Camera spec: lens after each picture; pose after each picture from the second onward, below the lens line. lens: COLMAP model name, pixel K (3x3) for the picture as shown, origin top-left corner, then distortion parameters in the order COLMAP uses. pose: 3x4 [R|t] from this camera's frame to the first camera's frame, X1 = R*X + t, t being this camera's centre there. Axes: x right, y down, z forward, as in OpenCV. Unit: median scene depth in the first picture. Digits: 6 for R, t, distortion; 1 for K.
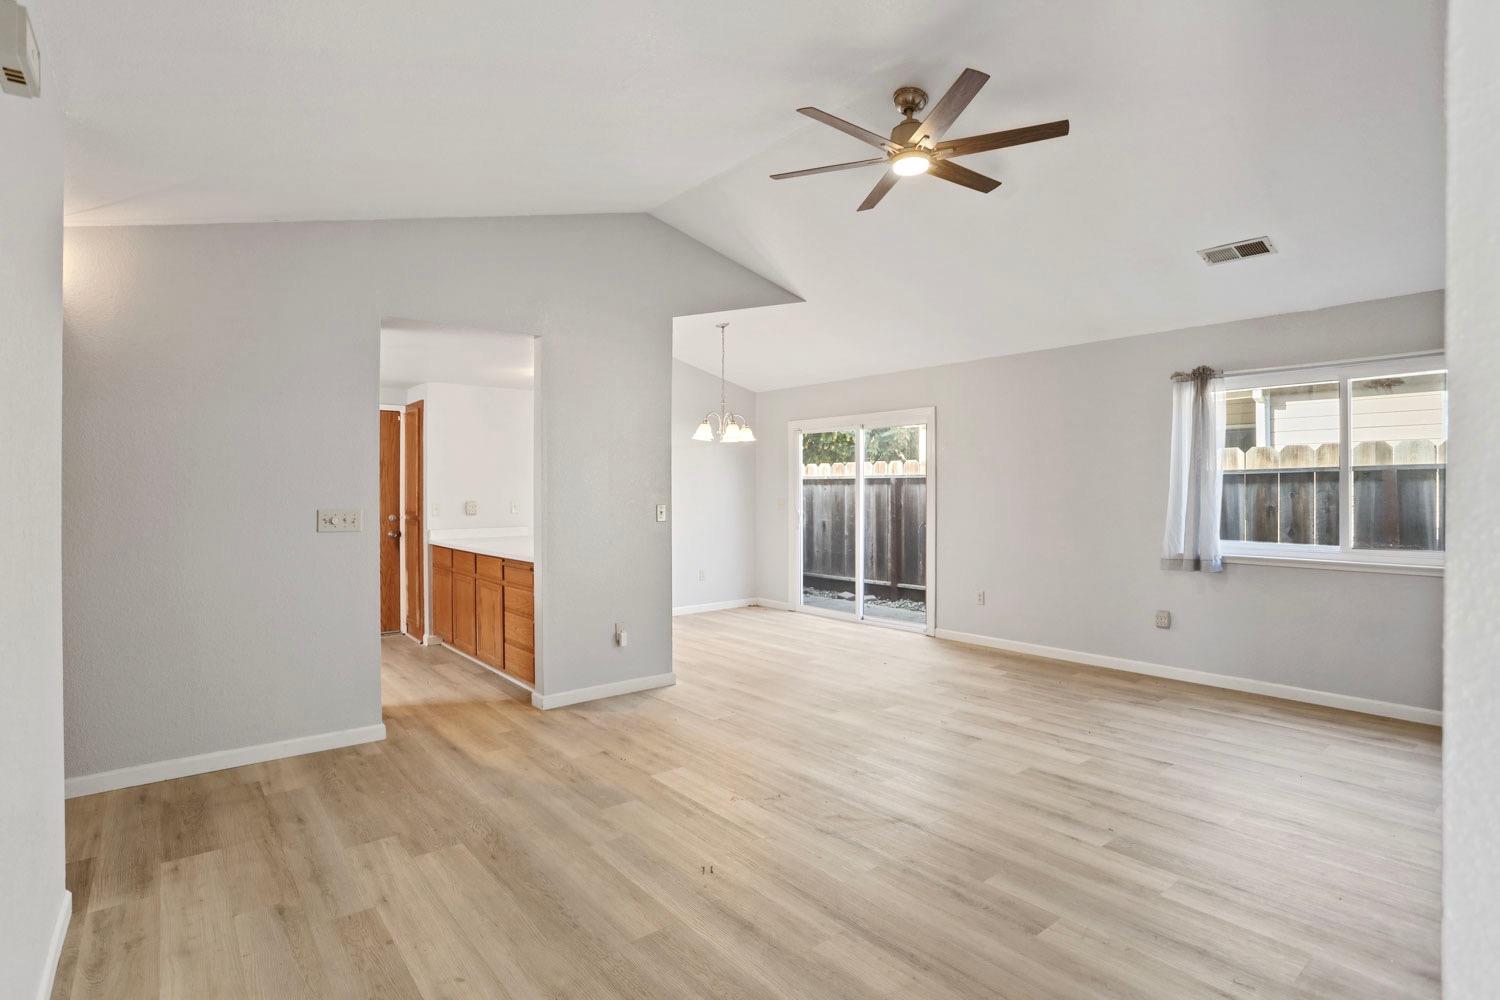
lens RADIAL K [[743.2, 0, 747.3], [0, 743.2, 498.0], [0, 0, 1]] dist [-0.063546, 0.026515]
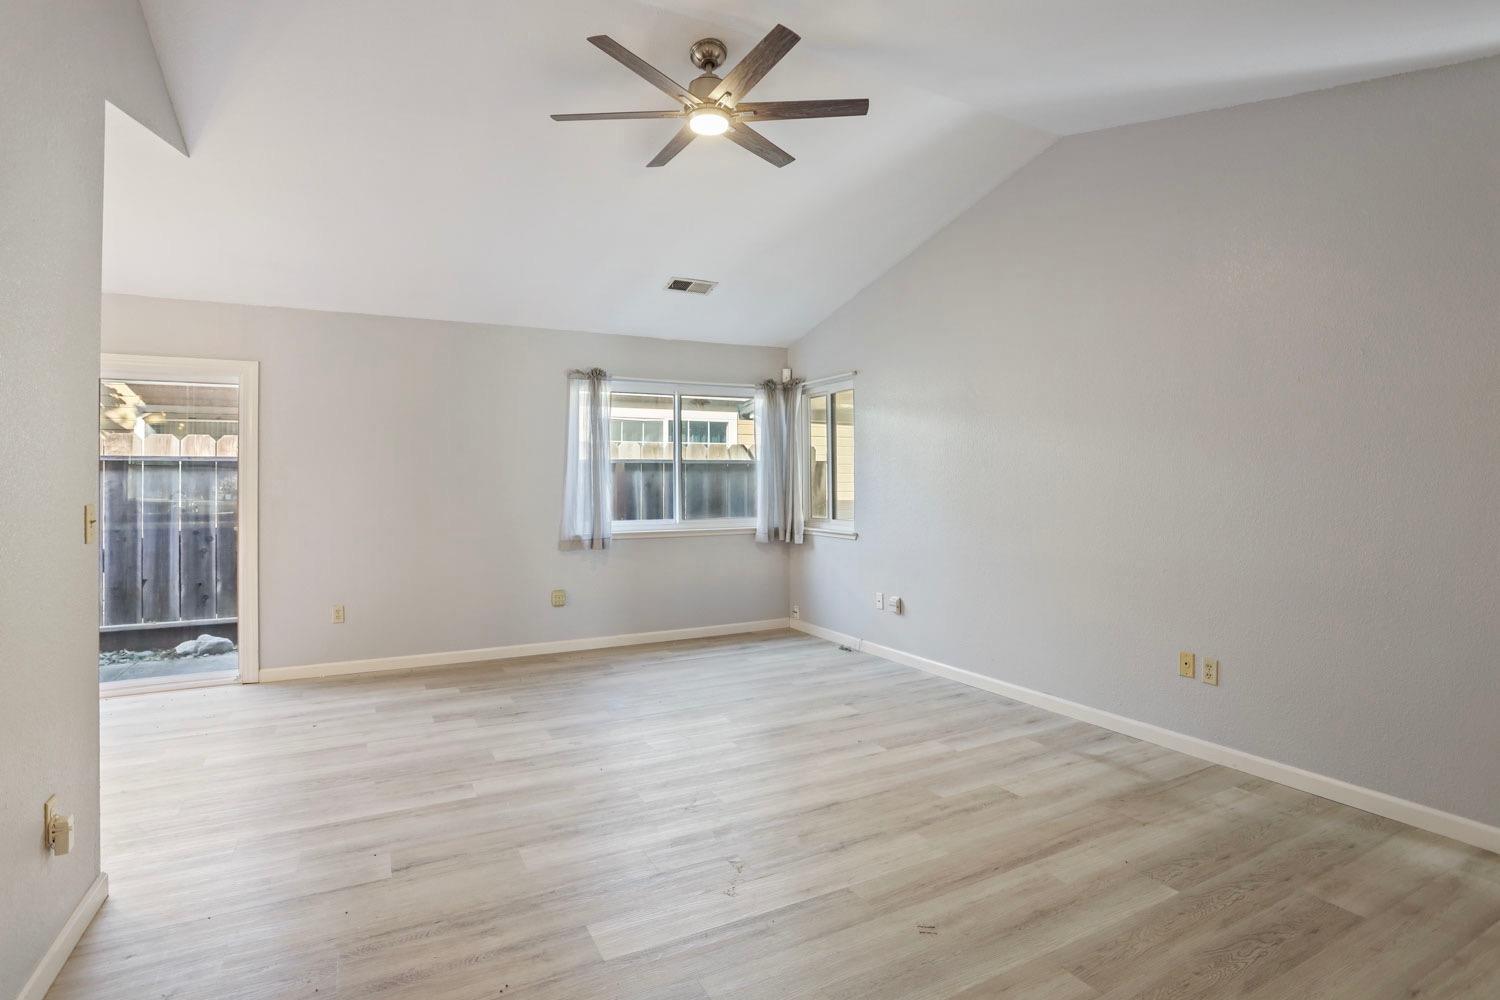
lens RADIAL K [[743.2, 0, 753.6], [0, 743.2, 507.1], [0, 0, 1]] dist [-0.063546, 0.026515]
pose [[0.196253, -0.035159, 0.979923, -0.489134], [0.011984, 0.999368, 0.033457, -0.000655], [-0.980480, 0.005177, 0.196551, 0.567984]]
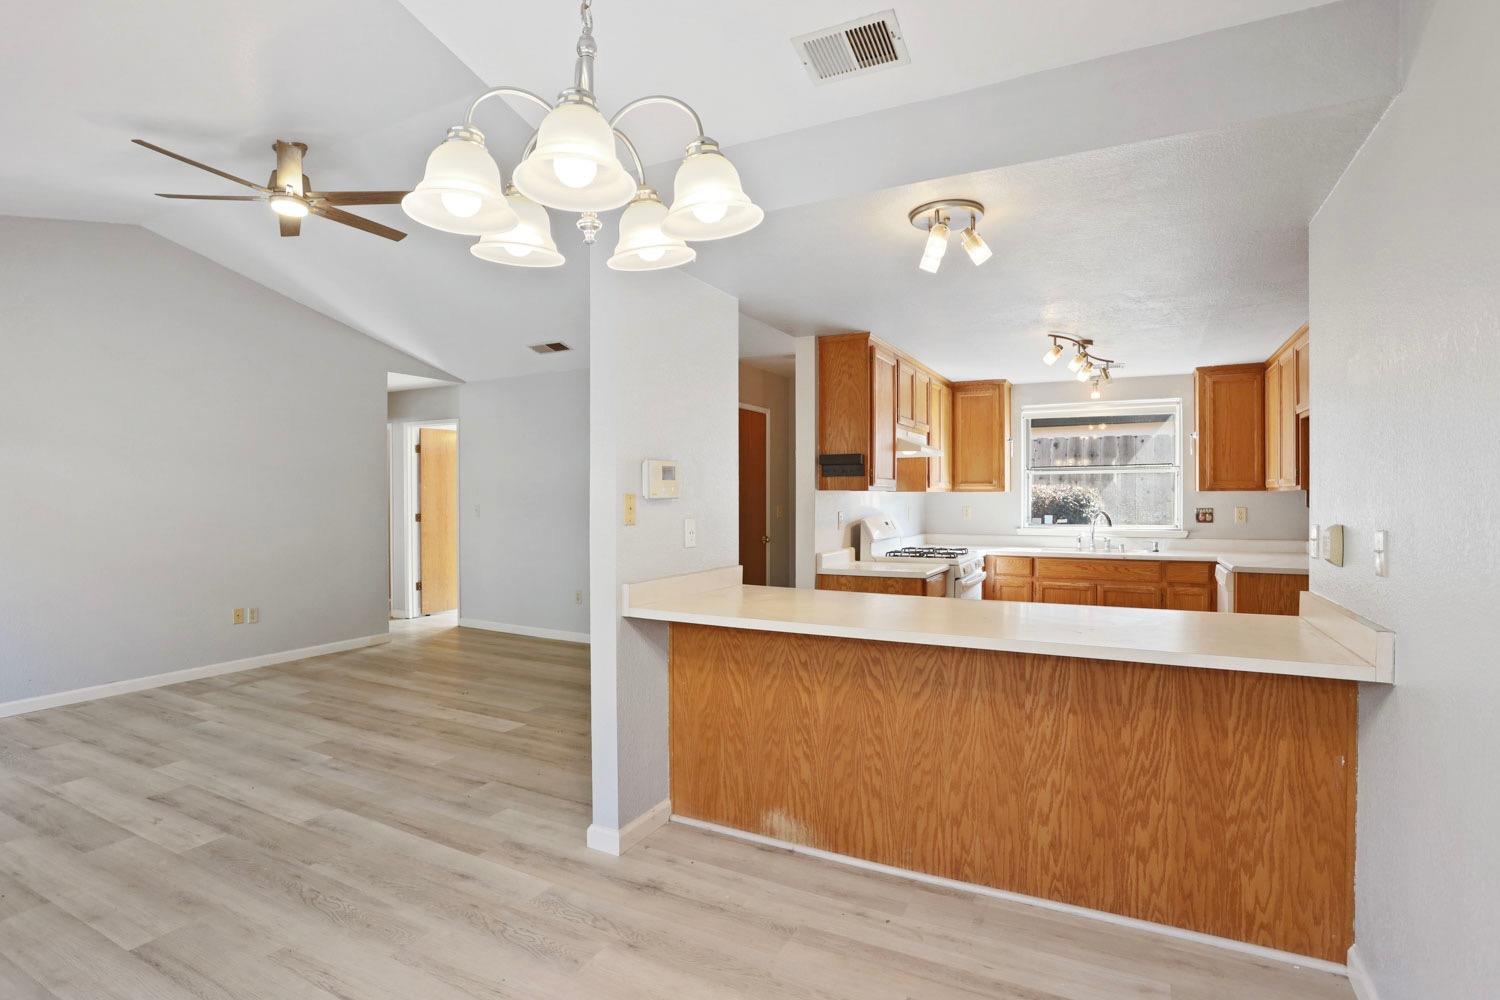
lens RADIAL K [[743.2, 0, 740.9], [0, 743.2, 507.6], [0, 0, 1]] dist [-0.063546, 0.026515]
pose [[-0.924850, 0.008208, -0.380243, 0.003264], [-0.000661, 0.999731, 0.023189, -0.015743], [0.380331, 0.021698, -0.924596, 1.694326]]
